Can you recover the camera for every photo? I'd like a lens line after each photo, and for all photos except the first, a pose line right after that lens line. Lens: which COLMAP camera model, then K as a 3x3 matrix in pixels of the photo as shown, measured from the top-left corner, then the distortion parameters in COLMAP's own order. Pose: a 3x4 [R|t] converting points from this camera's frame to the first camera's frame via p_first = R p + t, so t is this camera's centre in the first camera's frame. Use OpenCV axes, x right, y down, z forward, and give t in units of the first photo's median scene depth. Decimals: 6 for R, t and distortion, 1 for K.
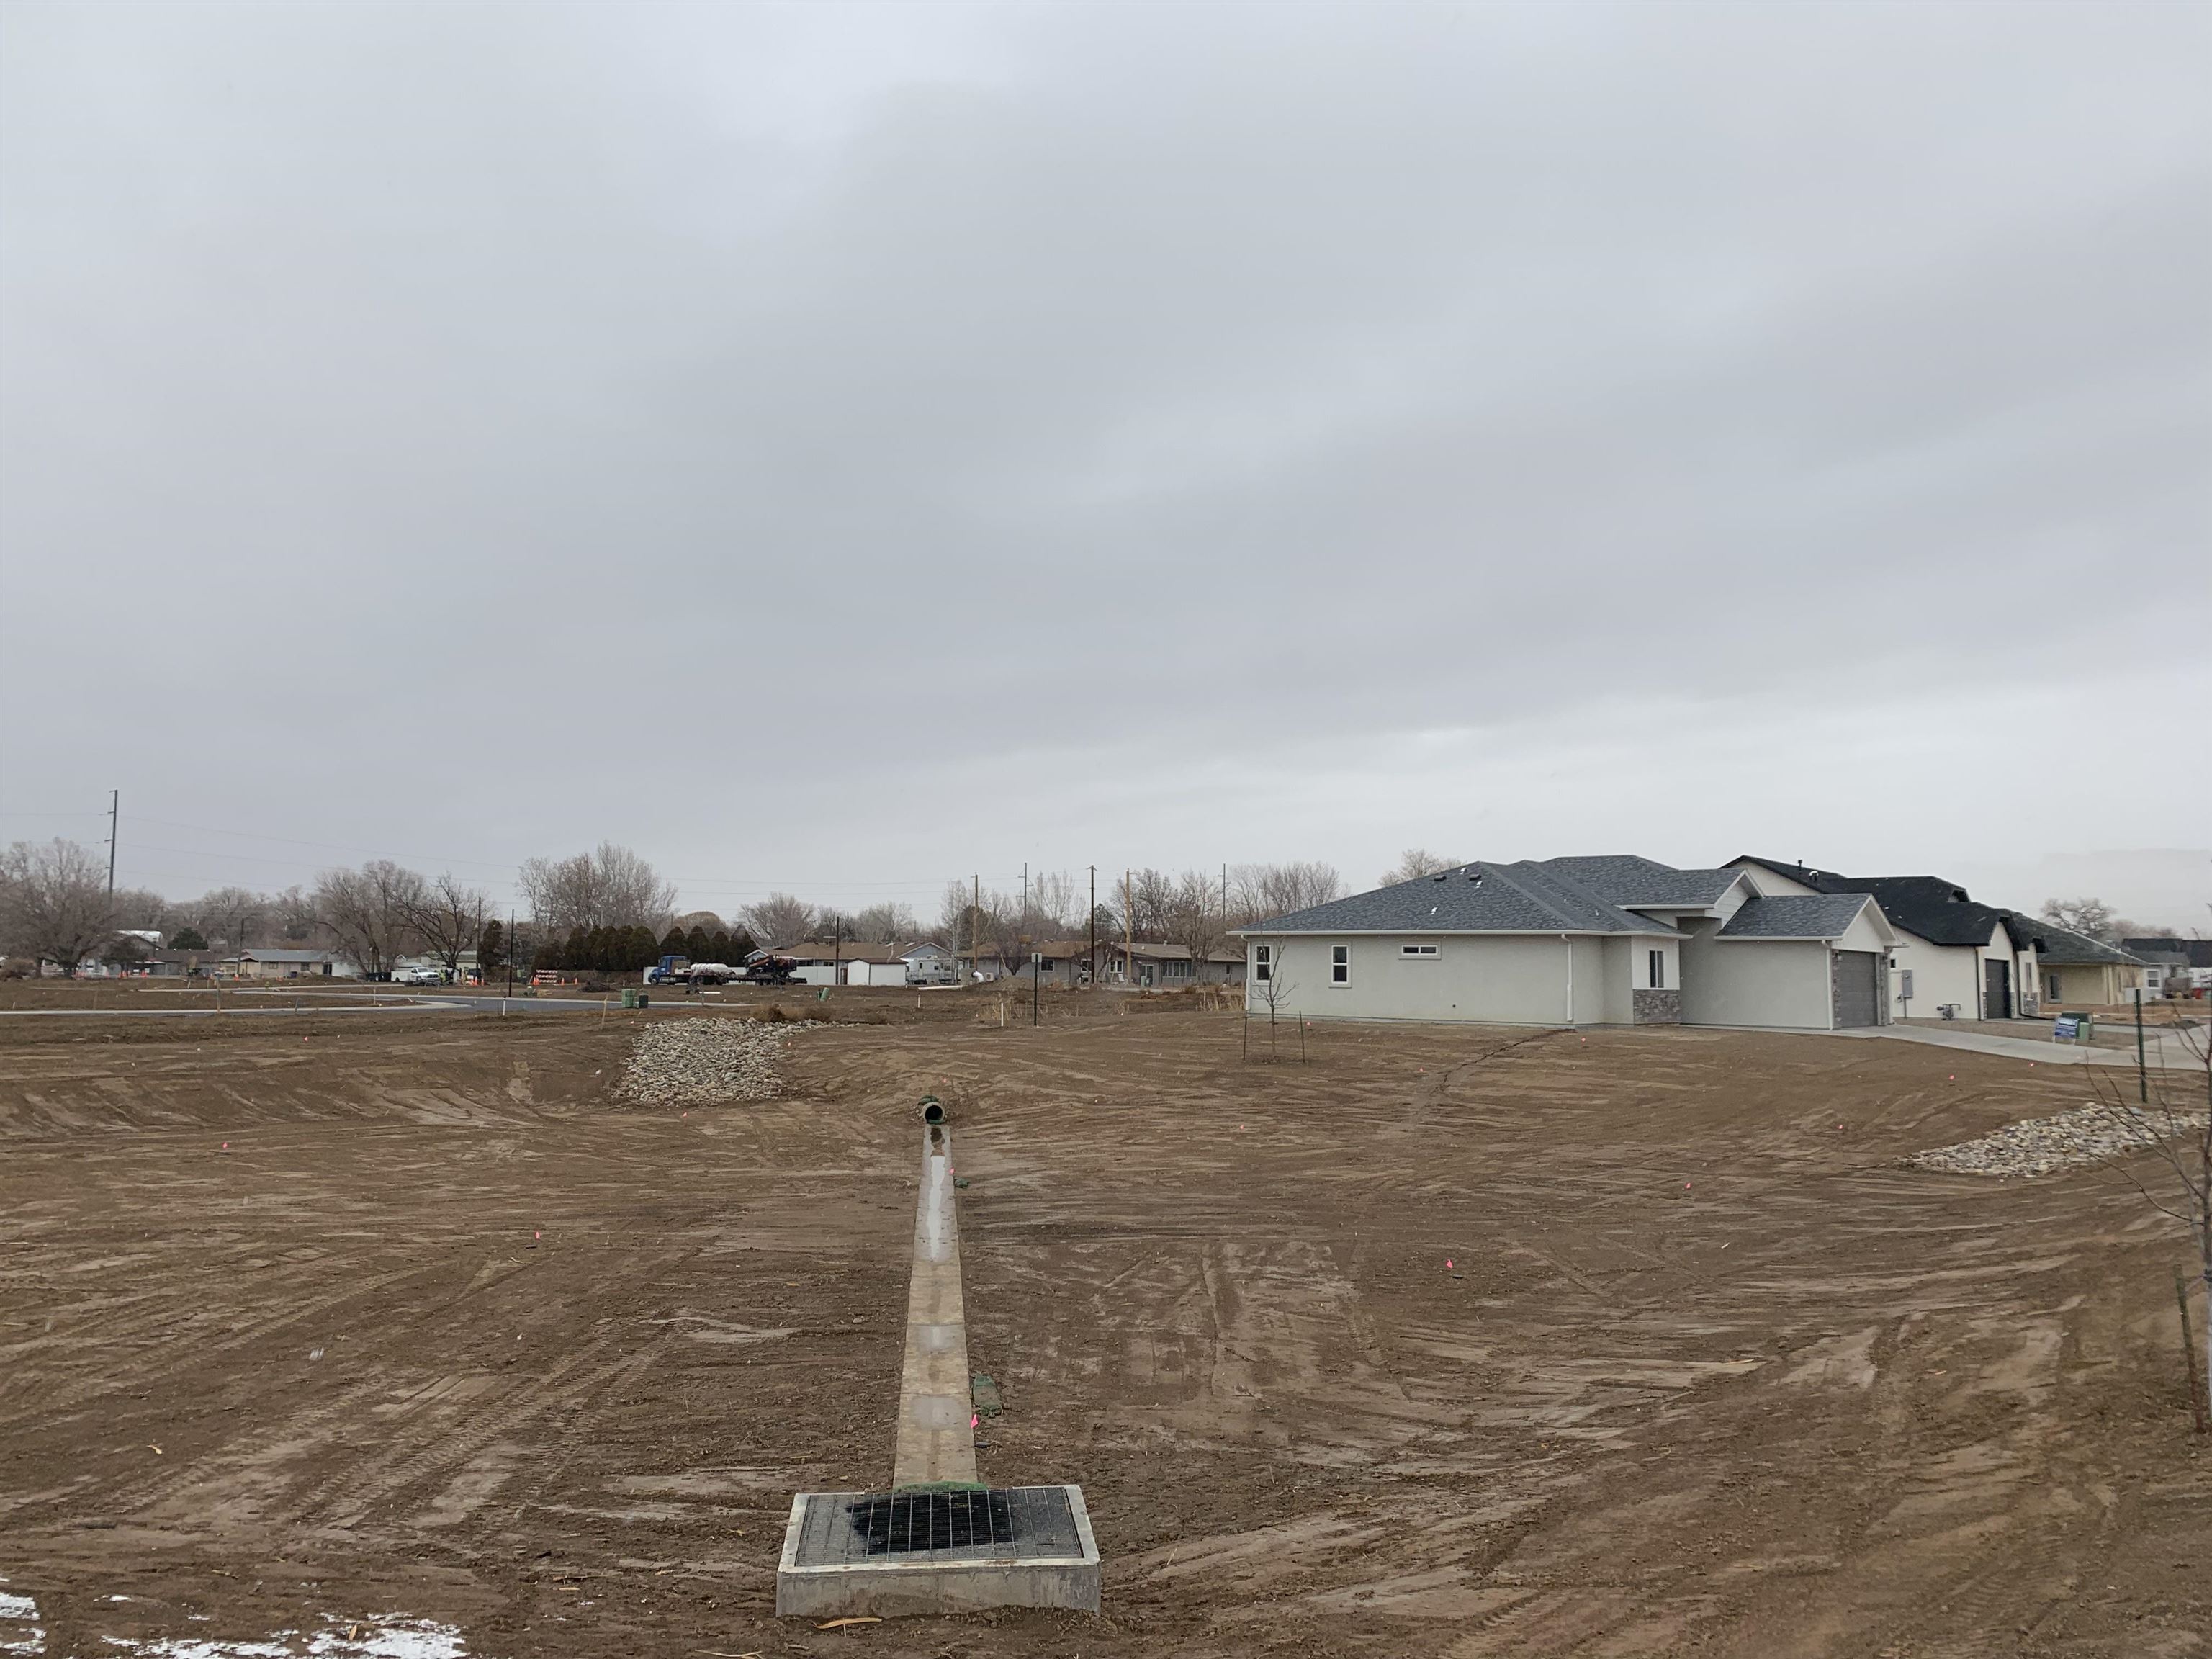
lens RADIAL K [[1679.5, 0, 1138.5], [0, 1679.5, 808.0], [0, 0, 1]] dist [0.049349, -0.058322]
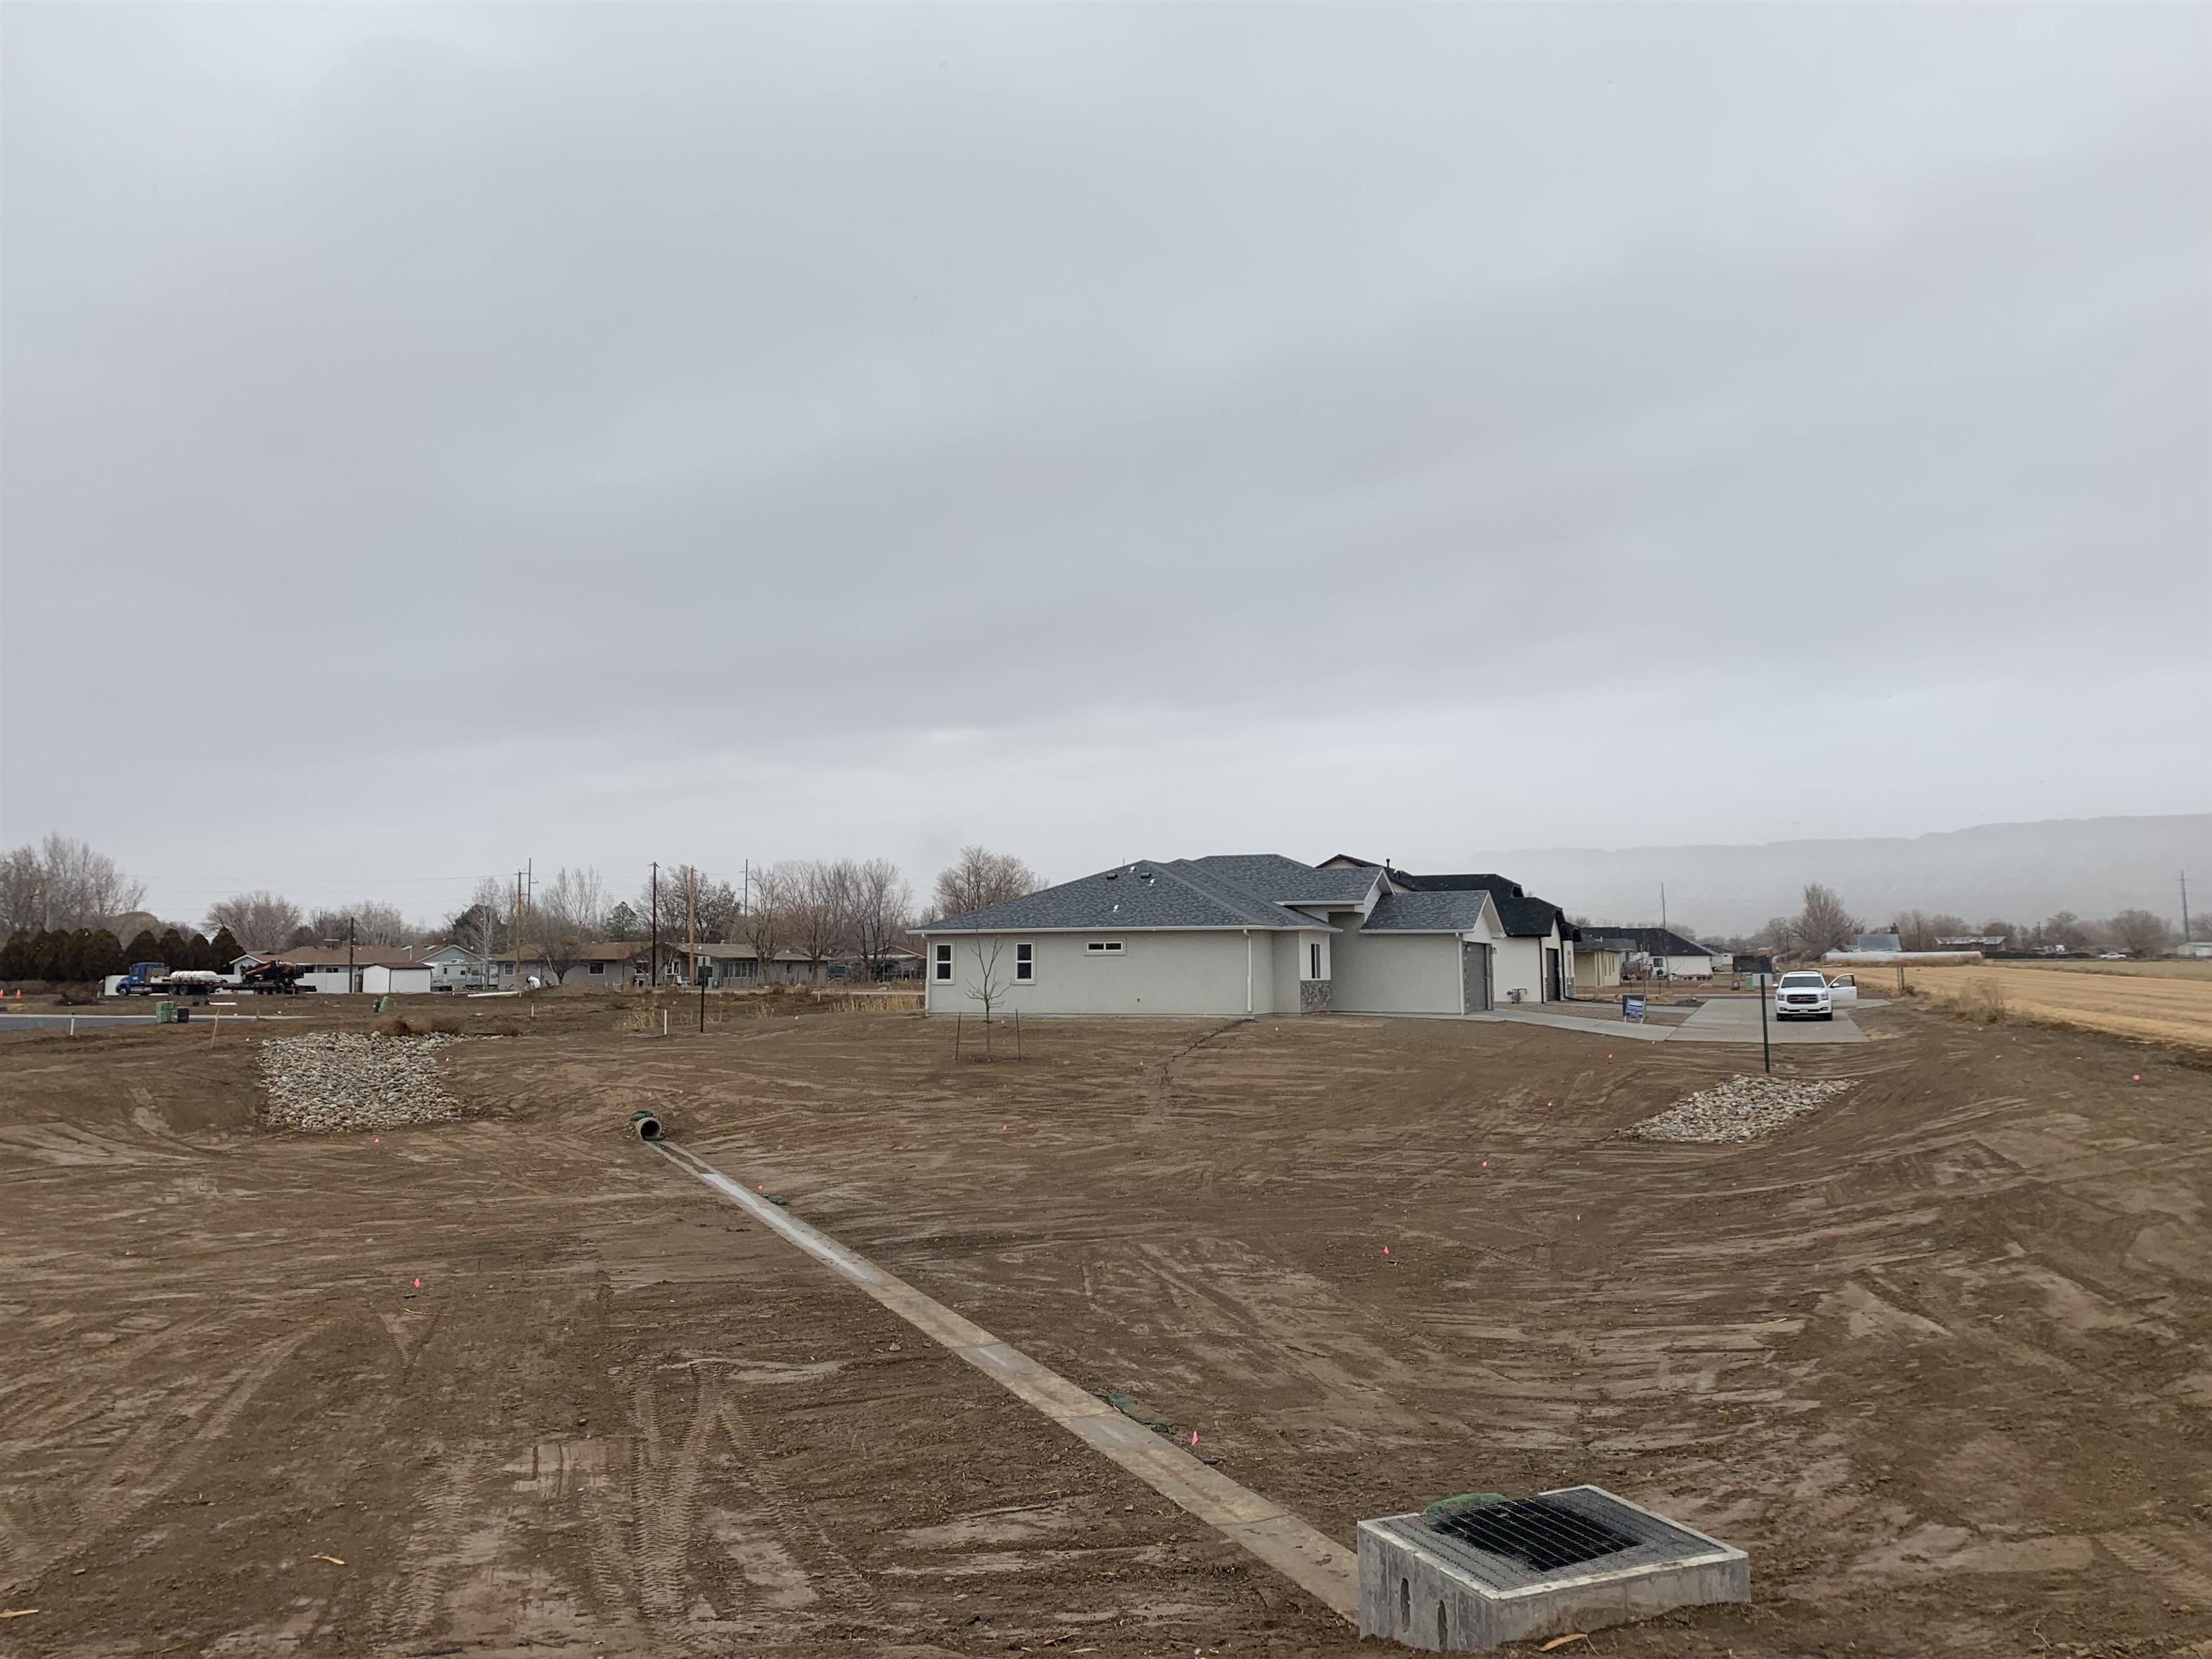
lens RADIAL K [[1679.5, 0, 1138.5], [0, 1679.5, 808.0], [0, 0, 1]] dist [0.049349, -0.058322]
pose [[0.959034, 0.011822, 0.283043, -0.109730], [-0.012532, 0.999921, 0.000698, -0.000589], [-0.283012, -0.004216, 0.959107, 0.019301]]
